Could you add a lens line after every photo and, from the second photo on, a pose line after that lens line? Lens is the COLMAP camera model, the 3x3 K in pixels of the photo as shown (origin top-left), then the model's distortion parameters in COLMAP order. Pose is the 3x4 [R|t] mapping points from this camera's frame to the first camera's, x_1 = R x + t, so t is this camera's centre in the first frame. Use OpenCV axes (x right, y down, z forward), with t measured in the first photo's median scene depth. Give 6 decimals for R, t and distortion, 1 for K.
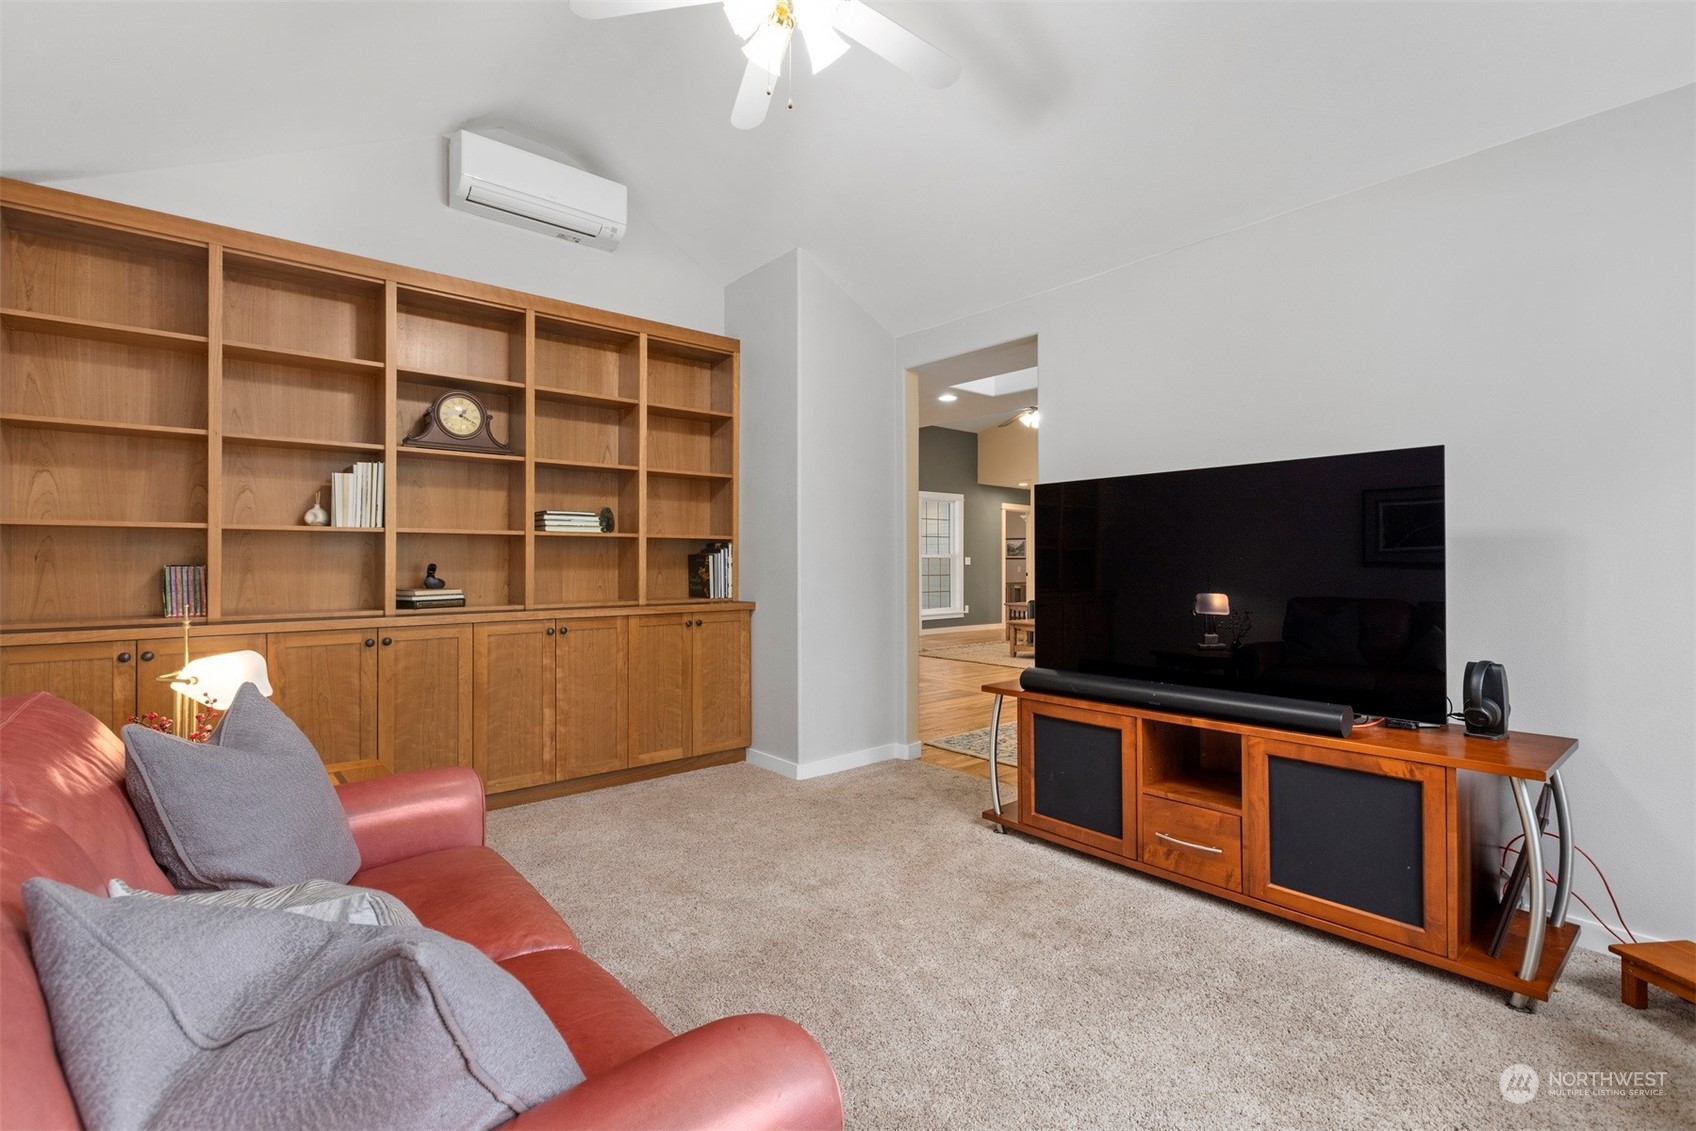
lens RADIAL K [[760.0, 0, 849.4], [0, 760.0, 557.1], [0, 0, 1]] dist [0.002059, 0.000629]
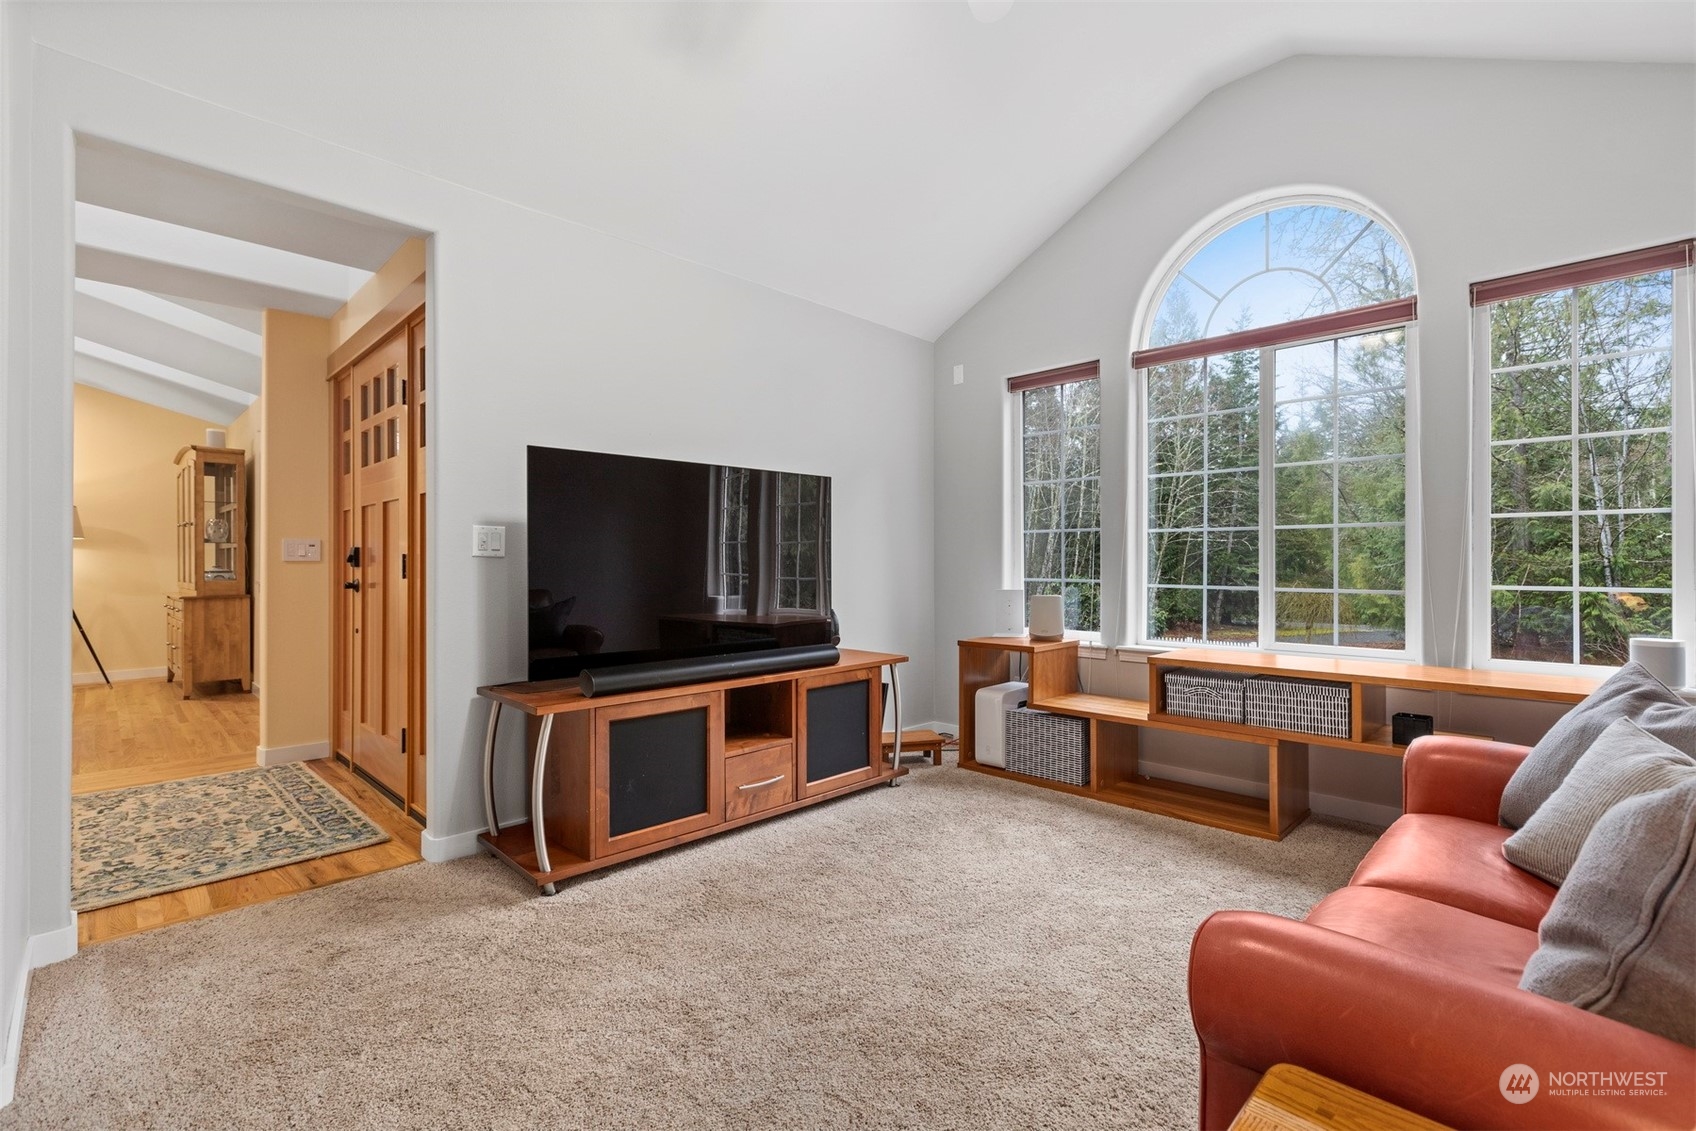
lens RADIAL K [[760.0, 0, 849.4], [0, 760.0, 557.1], [0, 0, 1]] dist [0.002059, 0.000629]
pose [[-0.079149, 0.002569, 0.996859, -0.708078], [-0.010777, 0.999936, -0.003433, 0.025077], [-0.996805, -0.011015, -0.079116, 0.909974]]
